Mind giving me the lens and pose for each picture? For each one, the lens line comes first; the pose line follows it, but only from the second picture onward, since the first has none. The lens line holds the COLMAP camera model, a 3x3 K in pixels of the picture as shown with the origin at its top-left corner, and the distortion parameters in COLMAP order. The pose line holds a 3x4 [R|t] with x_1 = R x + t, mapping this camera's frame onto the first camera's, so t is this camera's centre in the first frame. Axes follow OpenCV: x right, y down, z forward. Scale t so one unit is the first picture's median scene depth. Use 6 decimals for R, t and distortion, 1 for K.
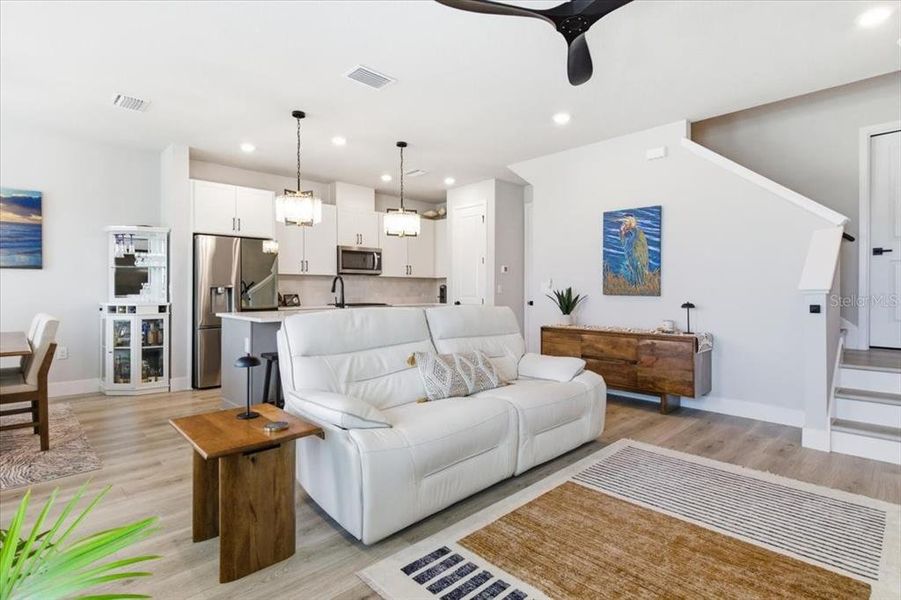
lens RADIAL K [[448.3, 0, 446.3], [0, 448.3, 294.4], [0, 0, 1]] dist [0.005041, -0.001260]
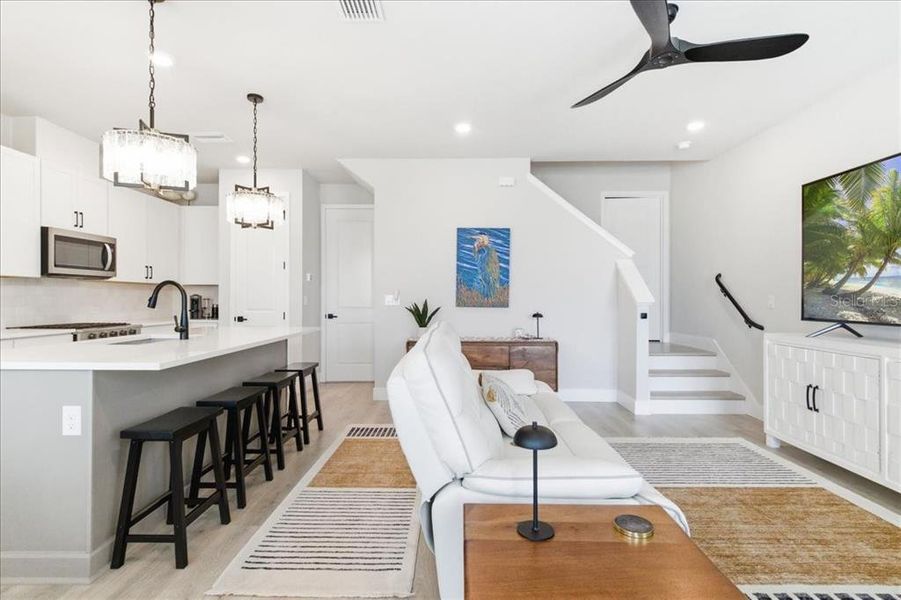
lens RADIAL K [[448.3, 0, 454.8], [0, 448.3, 298.8], [0, 0, 1]] dist [0.005041, -0.001260]
pose [[0.697883, 0.002252, 0.716208, -0.401316], [0.005806, 0.999944, -0.008802, -0.008968], [-0.716188, 0.010301, 0.697832, 0.287103]]
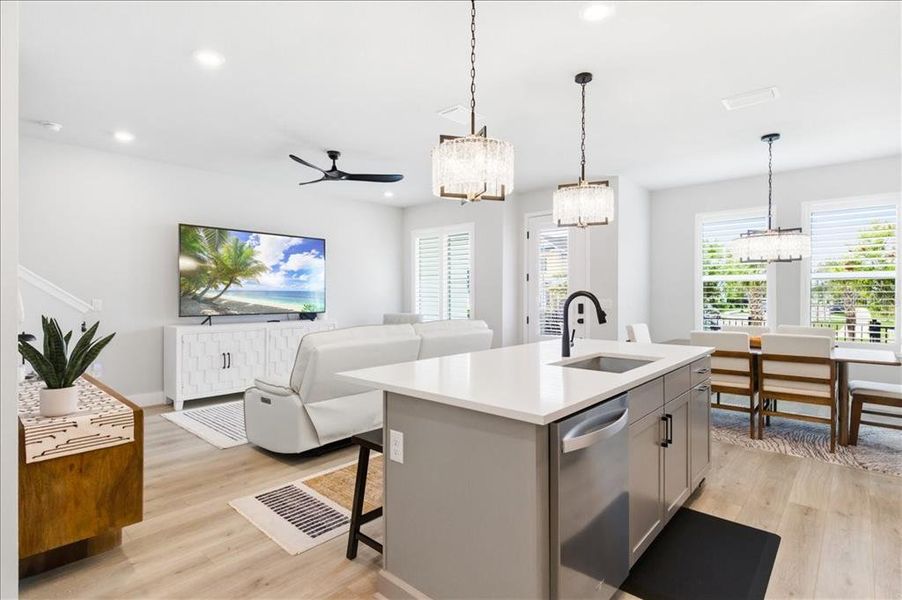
lens RADIAL K [[448.8, 0, 447.5], [0, 448.8, 296.4], [0, 0, 1]] dist [0.005041, -0.001260]
pose [[-0.996964, 0.000746, -0.077861, -0.040011], [-0.000475, 0.999877, 0.015668, -0.043807], [0.077863, 0.015658, -0.996841, 1.496451]]
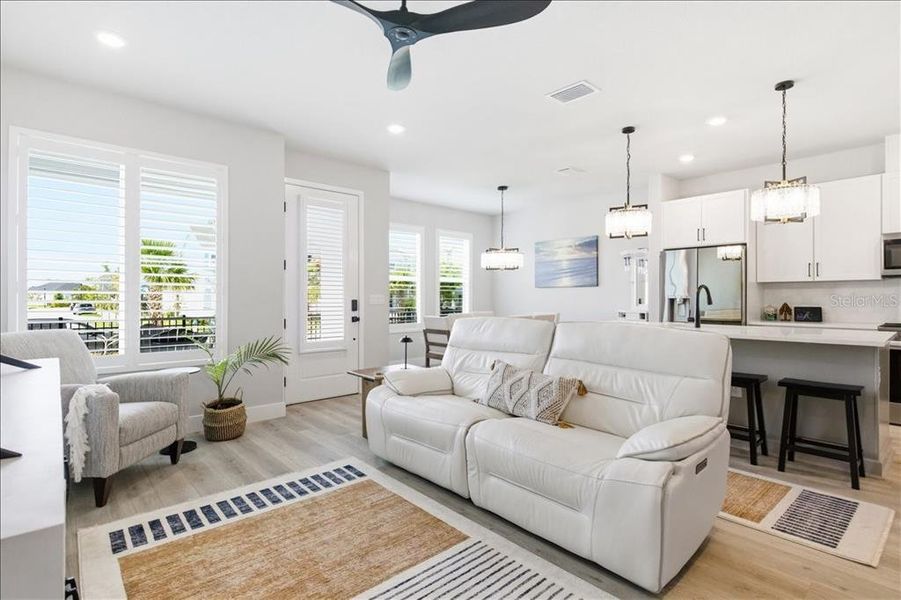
lens RADIAL K [[448.3, 0, 455.5], [0, 448.3, 292.9], [0, 0, 1]] dist [0.005041, -0.001260]
pose [[-0.027478, -0.007848, -0.999592, 0.608892], [-0.011316, 0.999908, -0.007539, -0.015127], [0.999558, 0.011104, -0.027565, 0.547172]]
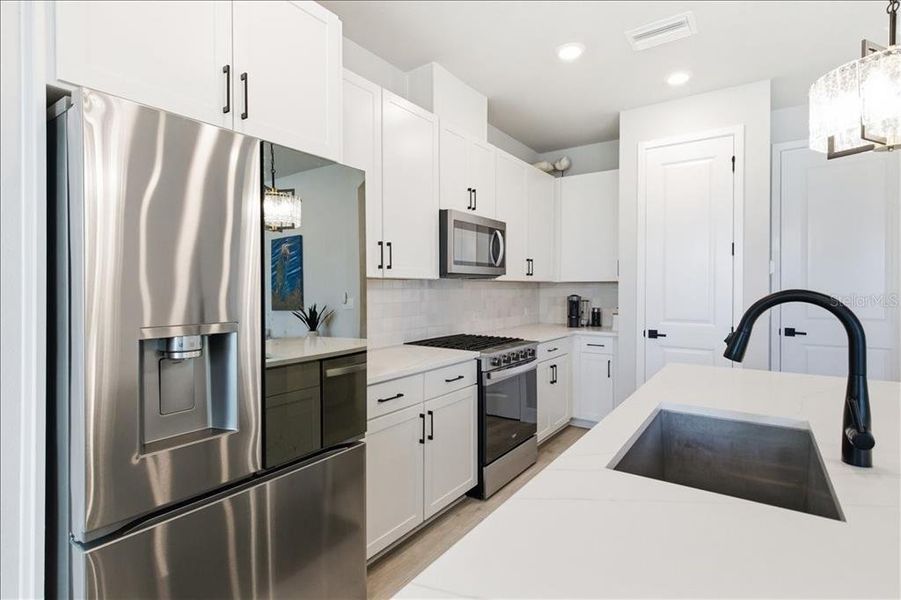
lens RADIAL K [[448.3, 0, 445.0], [0, 448.3, 294.1], [0, 0, 1]] dist [0.005041, -0.001260]
pose [[0.982691, -0.004079, 0.185205, -0.445247], [0.003568, 0.999989, 0.003092, -0.040579], [-0.185216, -0.002377, 0.982695, 0.804699]]
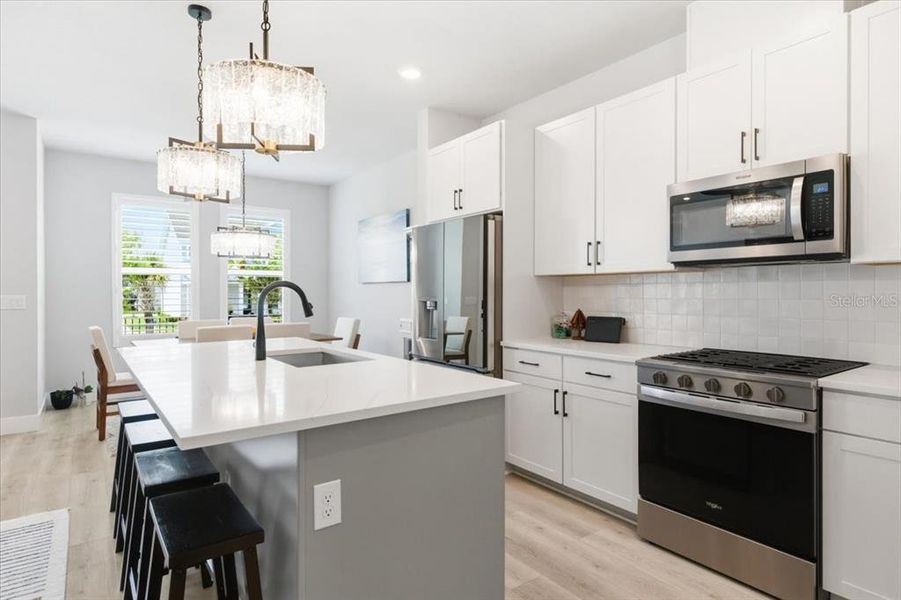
lens RADIAL K [[505.2, 0, 443.8], [0, 505.2, 300.6], [0, 0, 1]] dist [0.018336, -0.009560]
pose [[-0.131150, 0.018605, -0.991188, 0.257805], [-0.010244, 0.999745, 0.020121, -0.034219], [0.991310, 0.012792, -0.130926, 1.216140]]
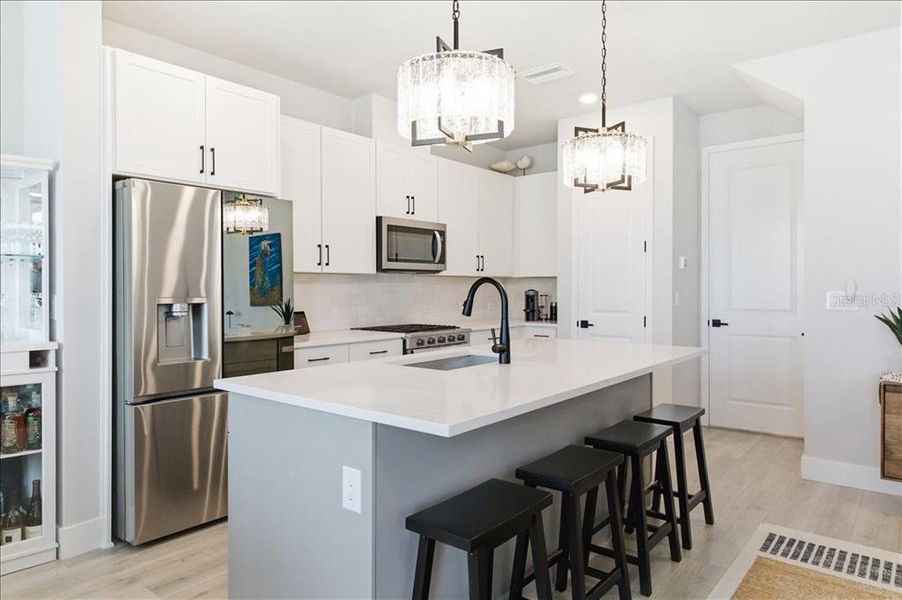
lens RADIAL K [[580.9, 0, 445.9], [0, 580.9, 297.4], [0, 0, 1]] dist [0.000253, 0.004294]
pose [[0.993543, -0.003838, 0.113387, -0.335603], [0.003331, 0.999984, 0.004657, -0.024913], [-0.113403, -0.004249, 0.993540, 0.449271]]
